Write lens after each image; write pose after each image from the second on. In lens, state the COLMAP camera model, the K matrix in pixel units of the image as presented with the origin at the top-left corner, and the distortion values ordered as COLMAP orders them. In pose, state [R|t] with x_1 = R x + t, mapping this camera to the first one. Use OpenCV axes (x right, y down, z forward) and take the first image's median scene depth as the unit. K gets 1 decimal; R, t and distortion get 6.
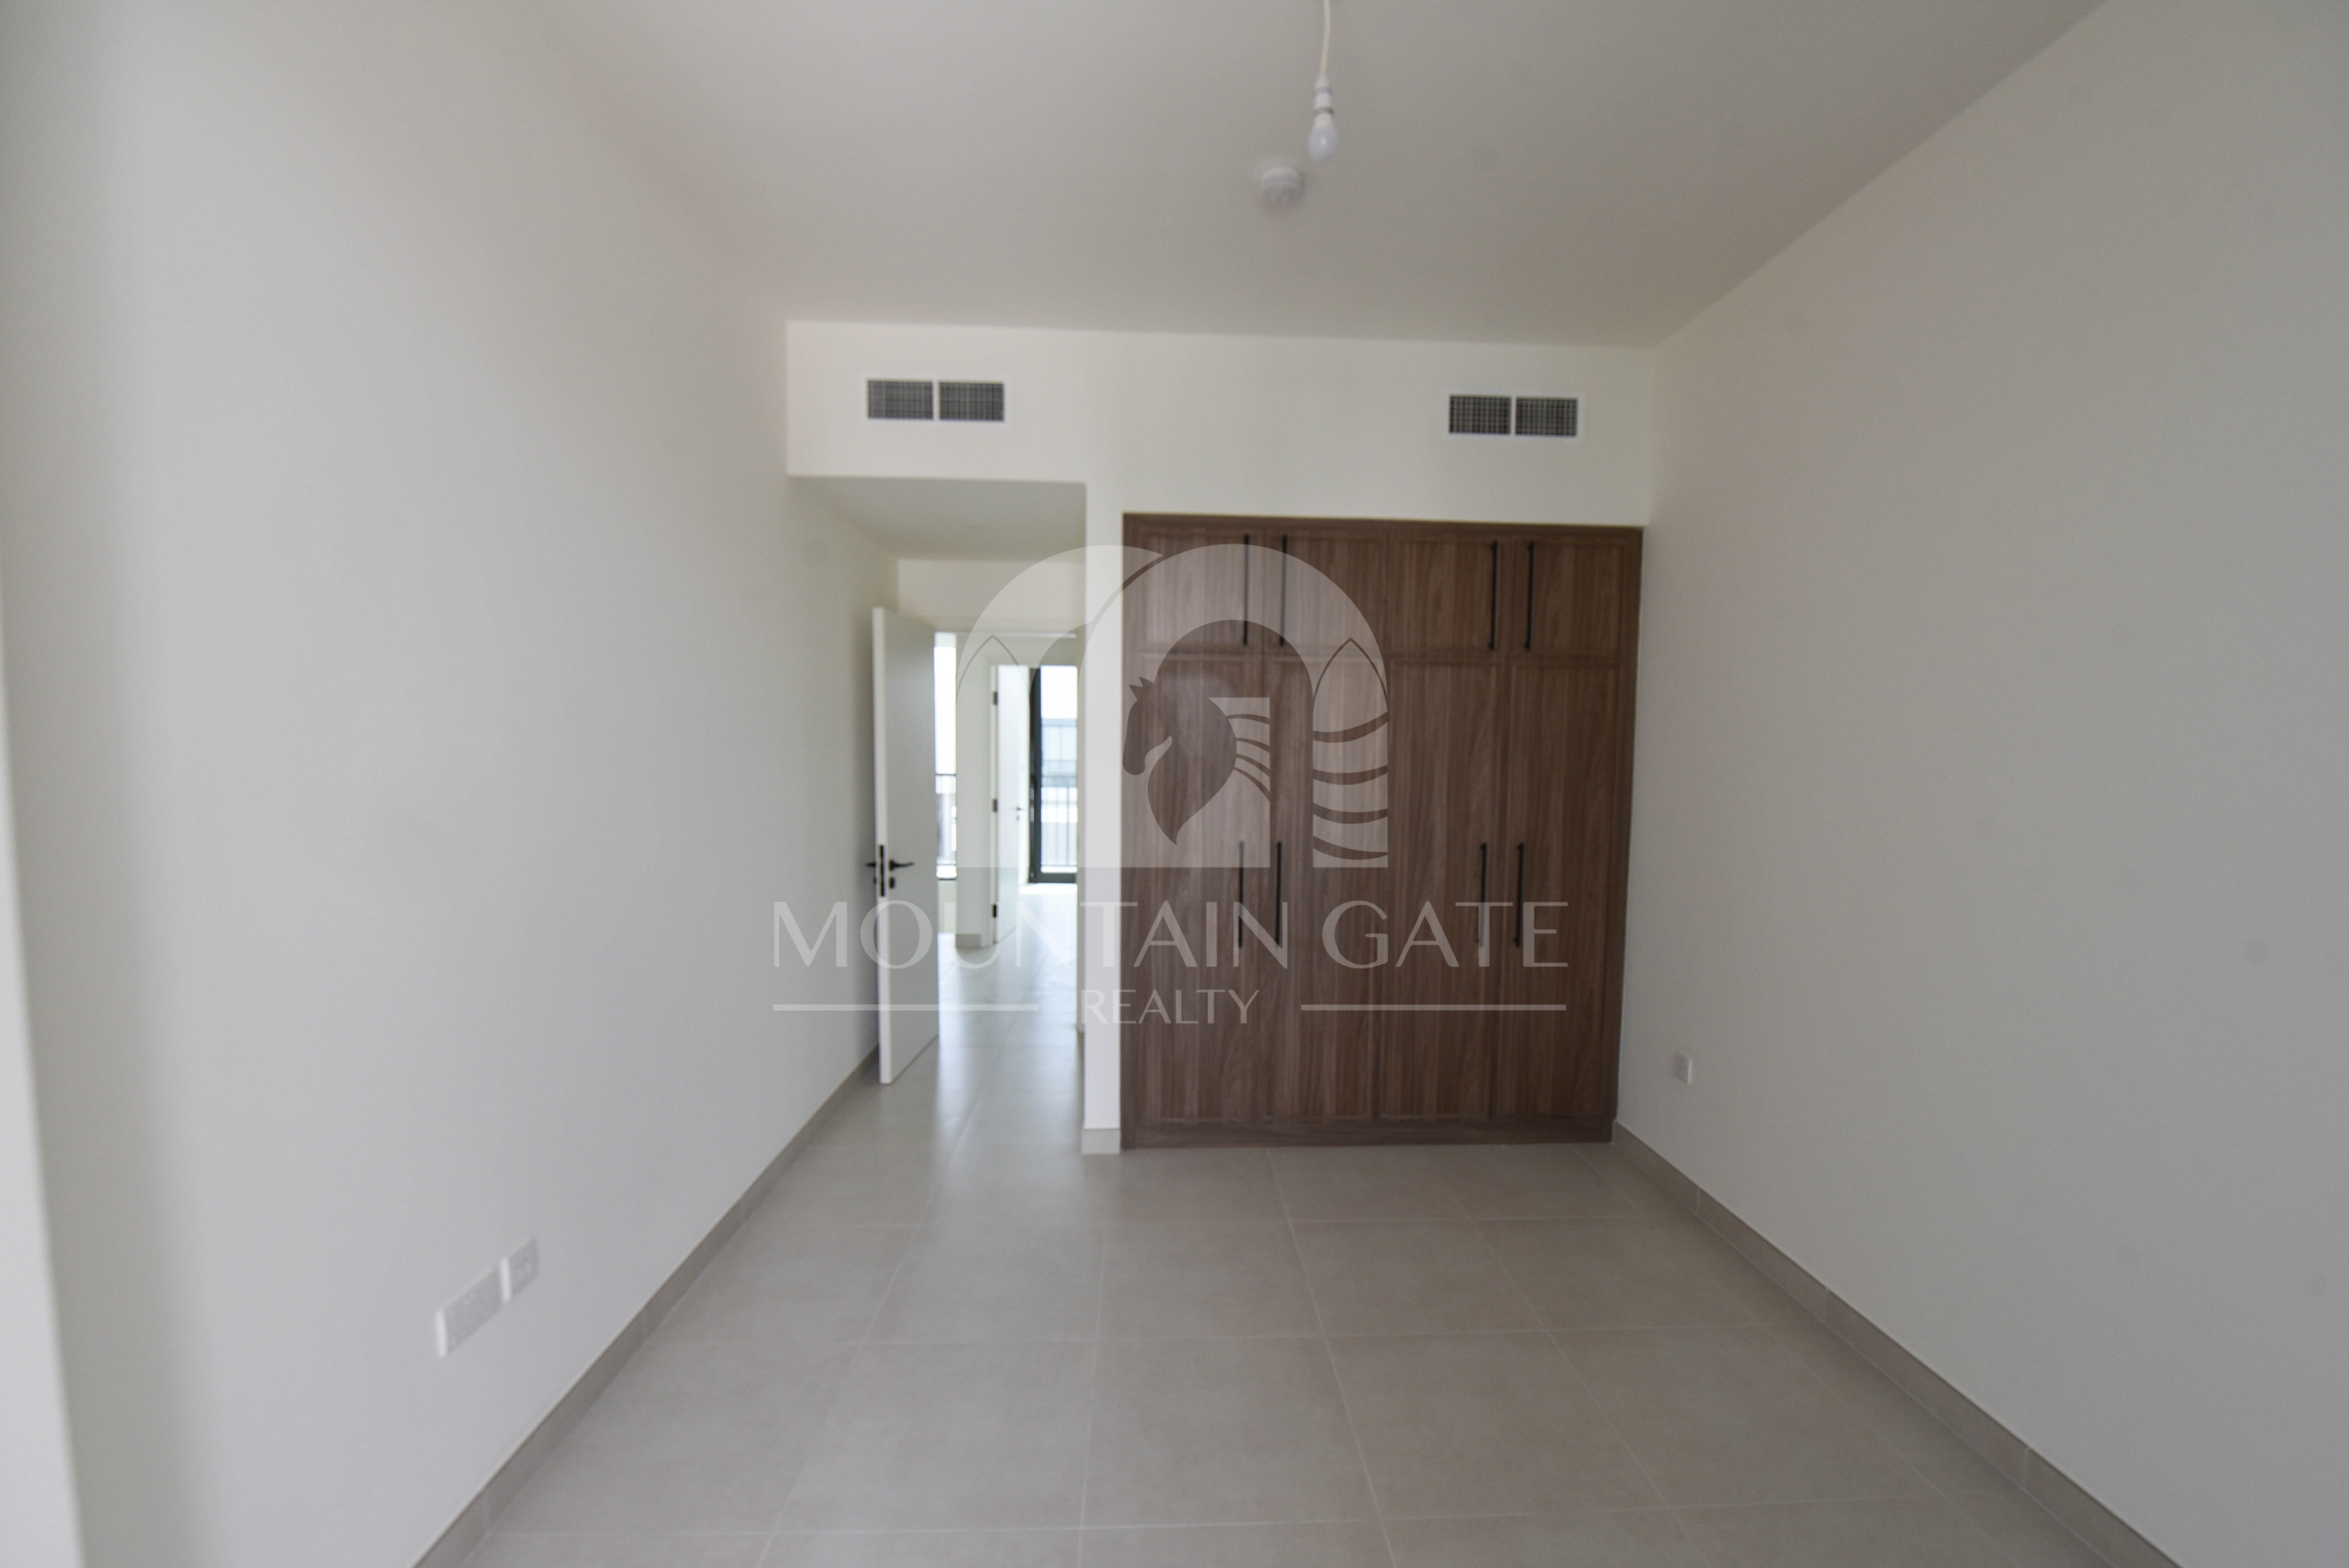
lens RADIAL K [[946.6, 0, 1173.1], [0, 946.6, 810.1], [0, 0, 1]] dist [-0.023654, -0.000623]
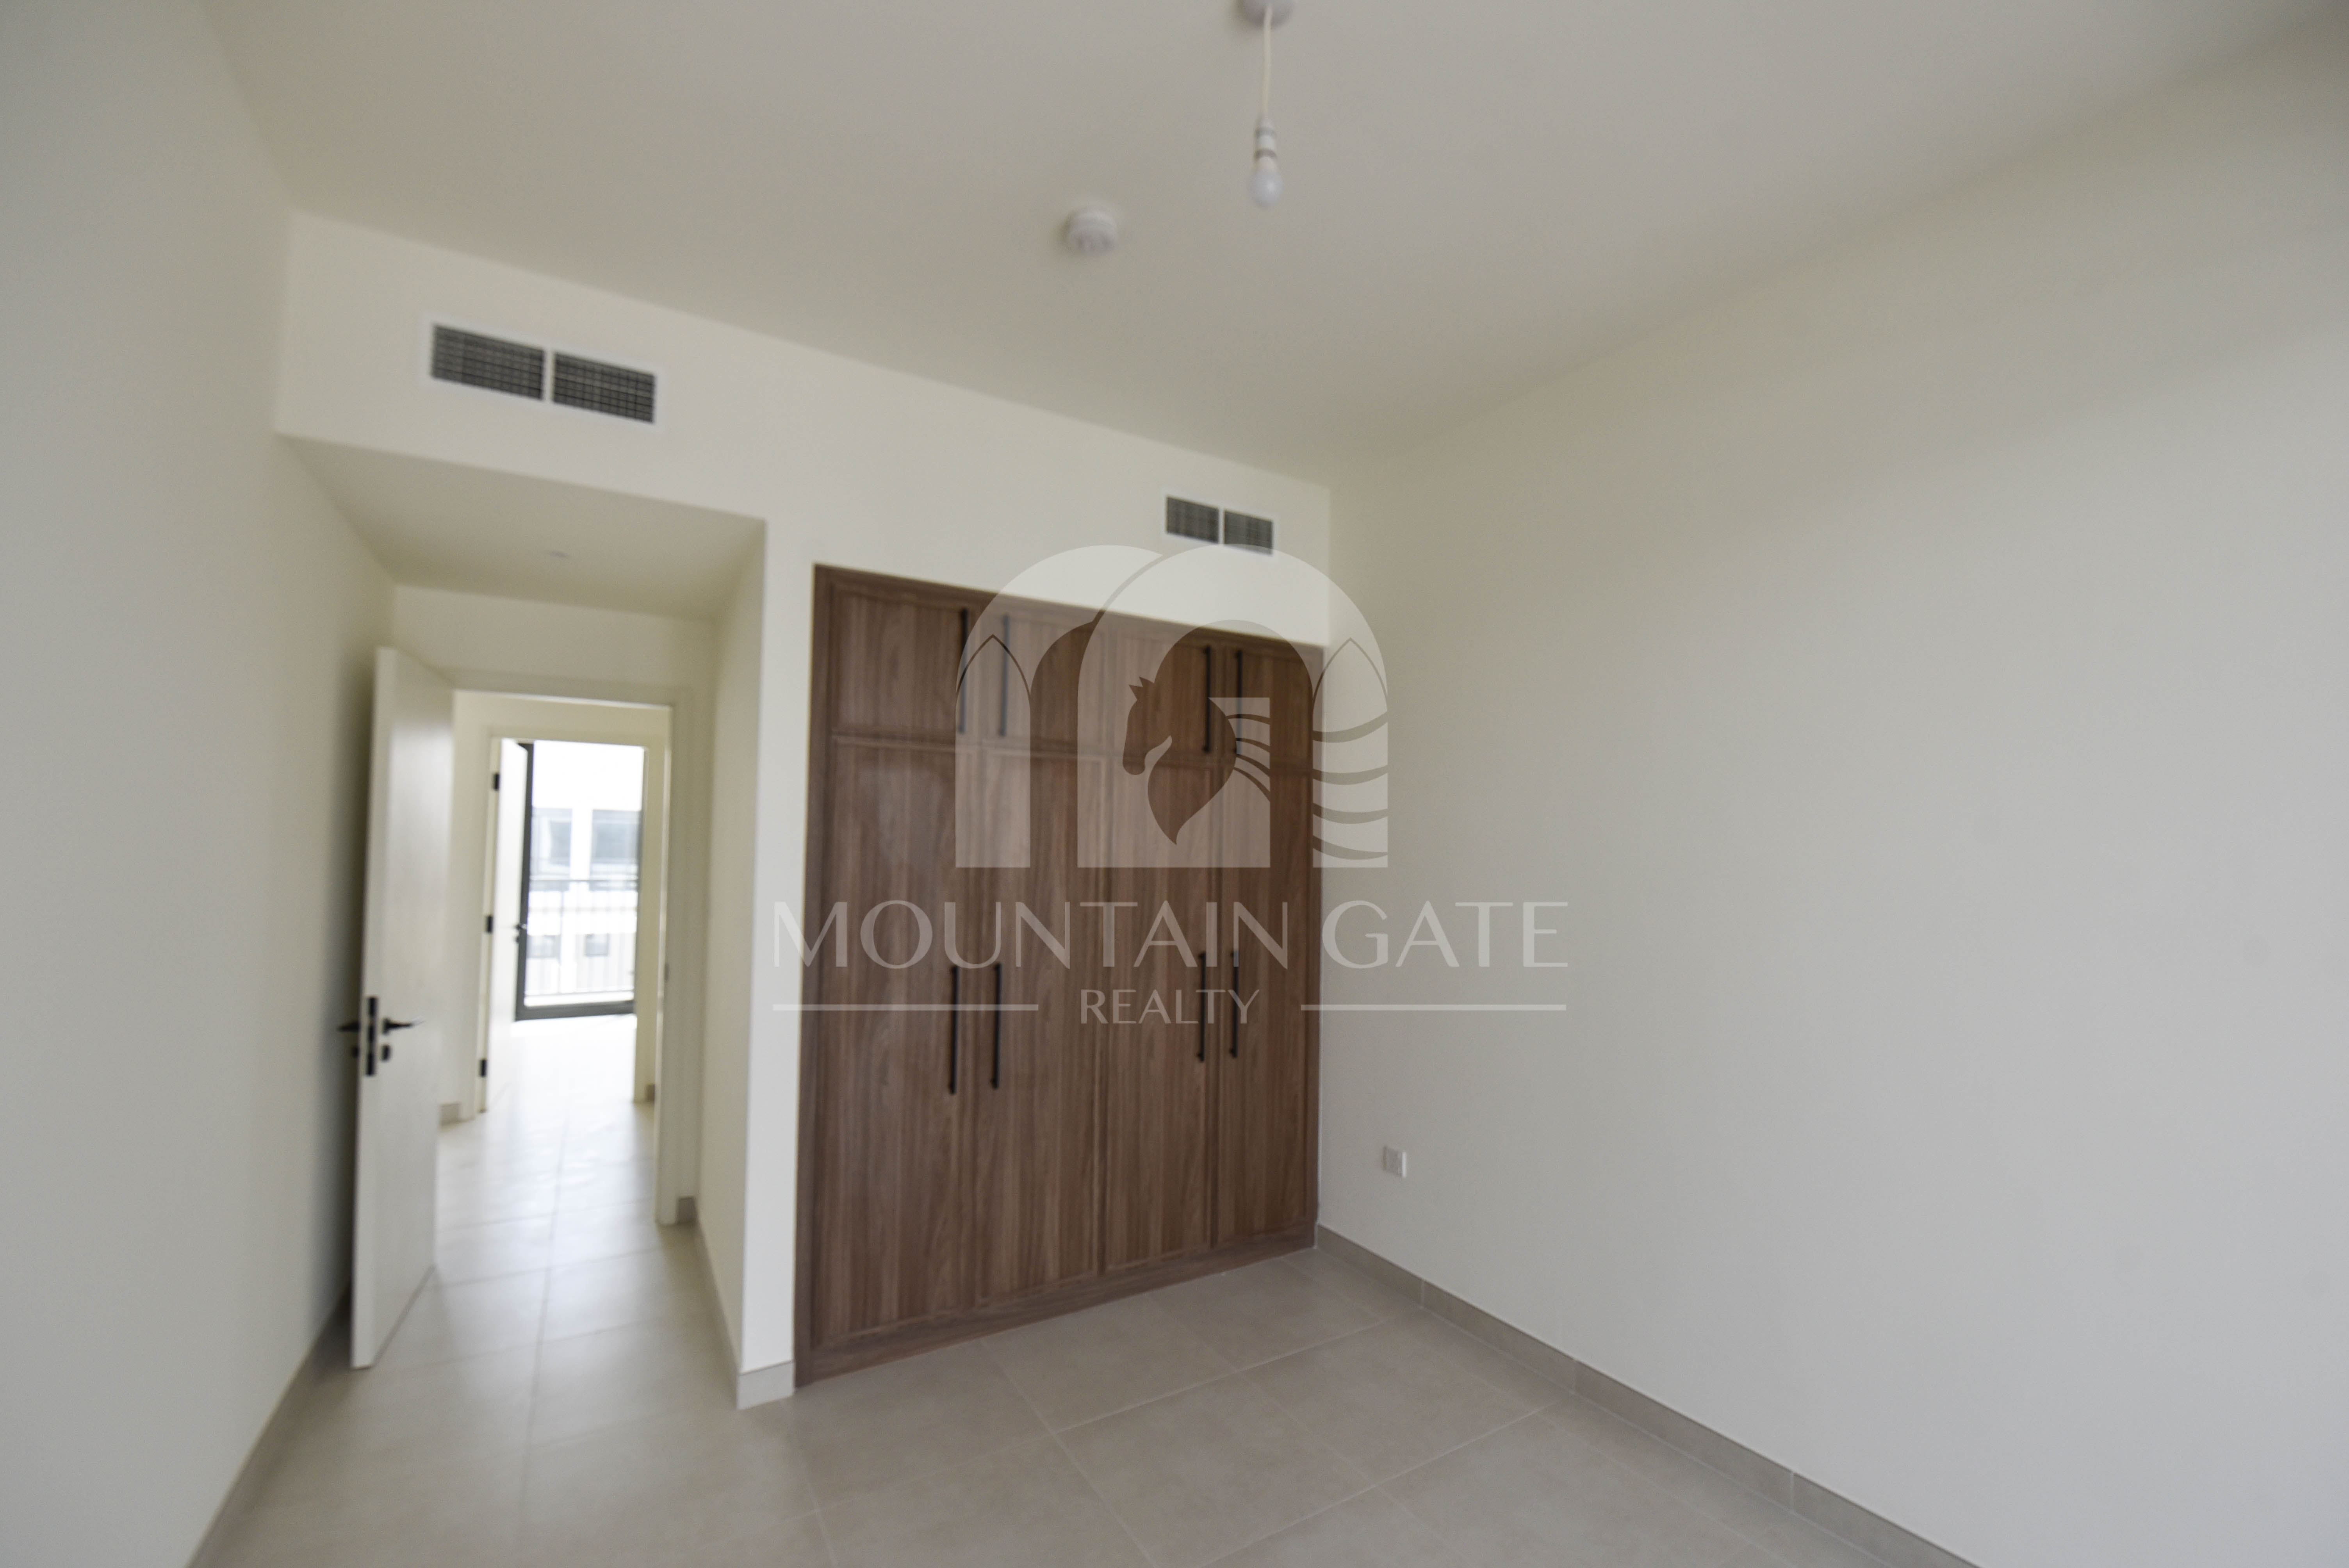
lens RADIAL K [[949.4, 0, 1181.6], [0, 949.4, 802.4], [0, 0, 1]] dist [-0.021909, -0.000585]
pose [[0.867239, 0.024539, 0.497287, -0.170507], [0.028727, 0.994655, -0.099181, -0.020911], [-0.497063, 0.100300, 0.861898, 0.159464]]
